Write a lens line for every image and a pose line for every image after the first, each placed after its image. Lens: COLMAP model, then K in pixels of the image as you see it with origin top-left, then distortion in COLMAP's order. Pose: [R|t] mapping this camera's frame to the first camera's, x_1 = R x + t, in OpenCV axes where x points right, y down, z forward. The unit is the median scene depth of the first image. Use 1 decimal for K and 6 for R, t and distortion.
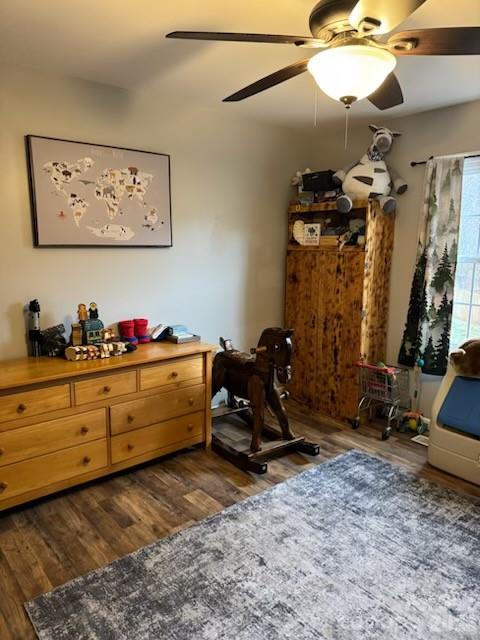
lens RADIAL K [[452.1, 0, 240.0], [0, 452.1, 320.0], [0, 0, 1]] dist [0.123503, -0.162106]
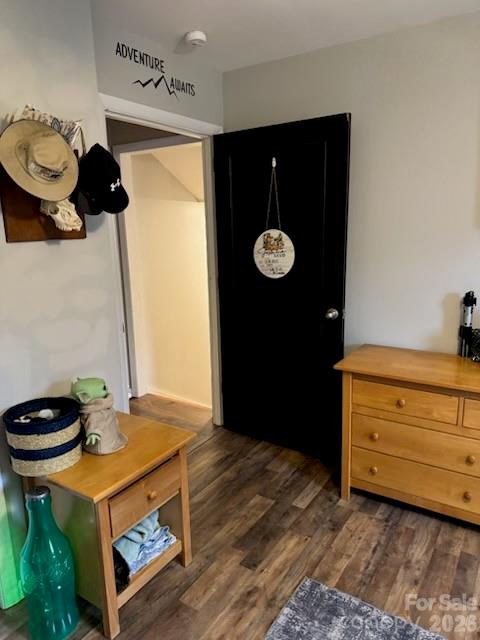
lens RADIAL K [[452.1, 0, 240.0], [0, 452.1, 320.0], [0, 0, 1]] dist [0.123503, -0.162106]
pose [[0.284671, 0.192972, -0.939002, 0.225461], [-0.145767, 0.976853, 0.156560, -0.058800], [0.947478, 0.092308, 0.306211, 0.308044]]
